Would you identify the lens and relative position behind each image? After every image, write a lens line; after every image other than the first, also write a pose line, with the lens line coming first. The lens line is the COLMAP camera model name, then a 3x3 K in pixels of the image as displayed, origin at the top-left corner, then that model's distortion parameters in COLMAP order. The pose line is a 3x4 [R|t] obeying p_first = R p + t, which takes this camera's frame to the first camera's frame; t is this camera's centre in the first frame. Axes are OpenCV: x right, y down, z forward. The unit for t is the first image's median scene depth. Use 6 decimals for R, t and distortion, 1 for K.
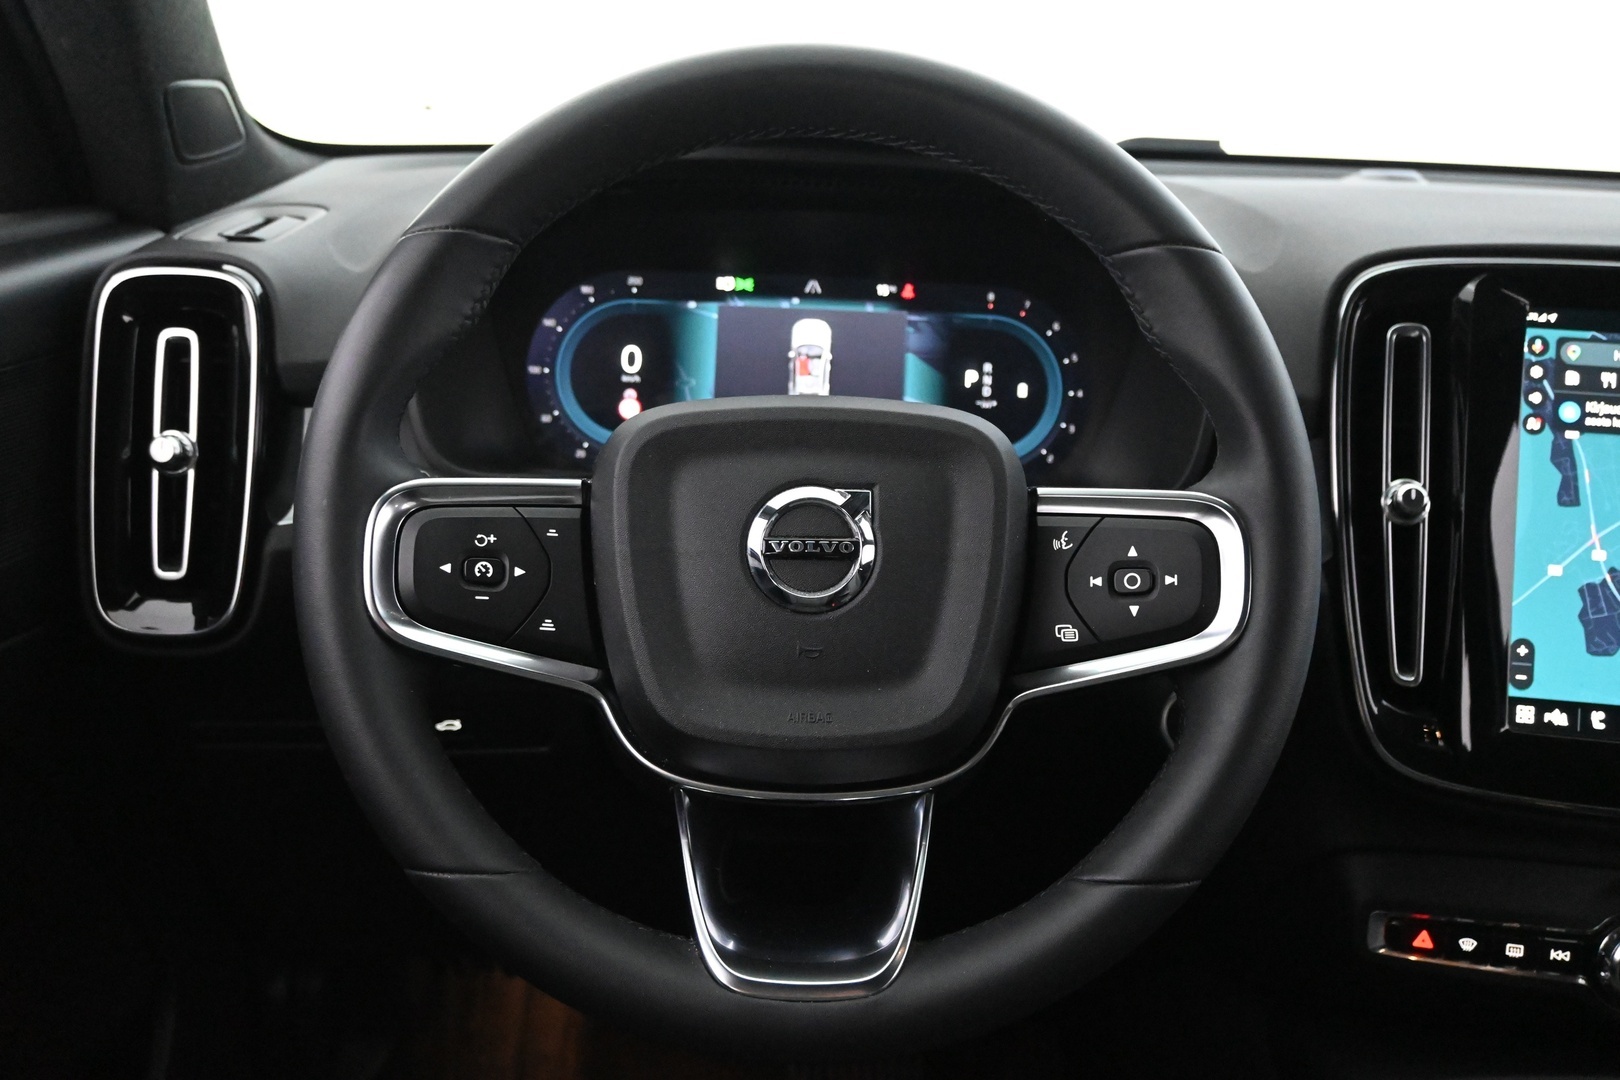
lens RADIAL K [[1586.6, 0, 809.5], [0, 1586.6, 540.2], [0, 0, 1]] dist [0.006130, 0.000000]
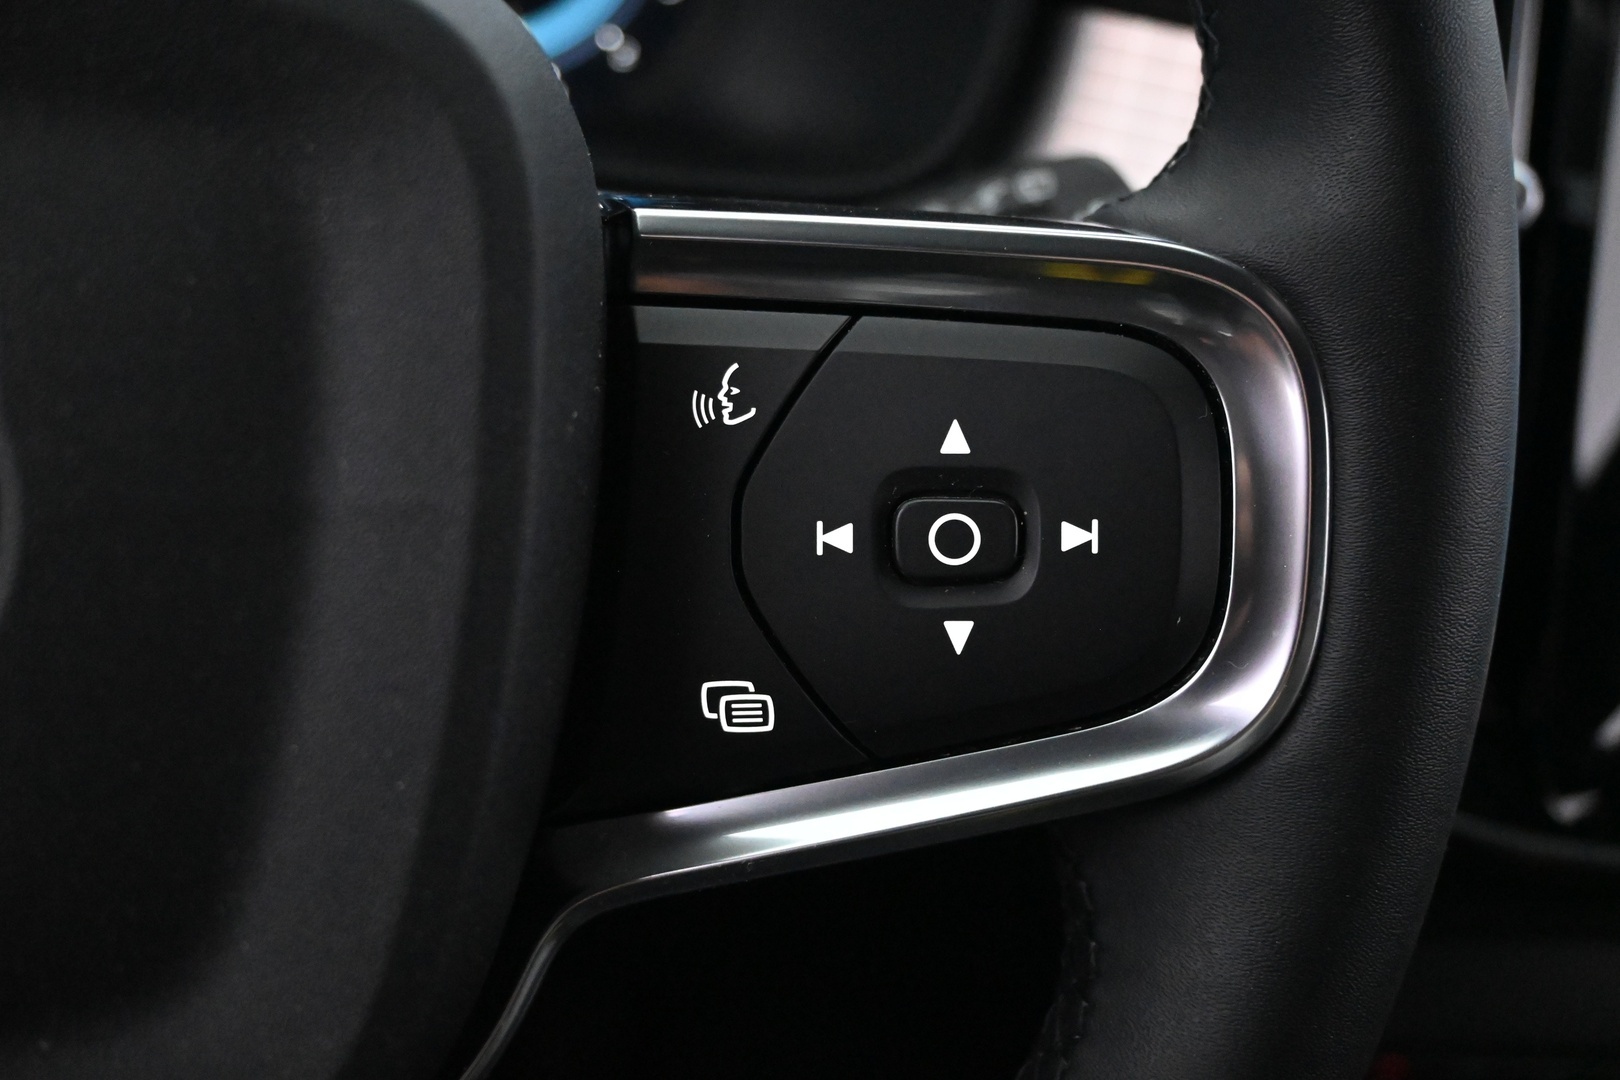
lens RADIAL K [[1832.9, 0, 809.8], [0, 1832.9, 540.2], [0, 0, 1]] dist [-0.031715, 0.000000]
pose [[0.963230, -0.040294, 0.265641, 0.070885], [-0.020854, 0.974496, 0.223433, -0.042980], [-0.267869, -0.220757, 0.937823, 0.571068]]
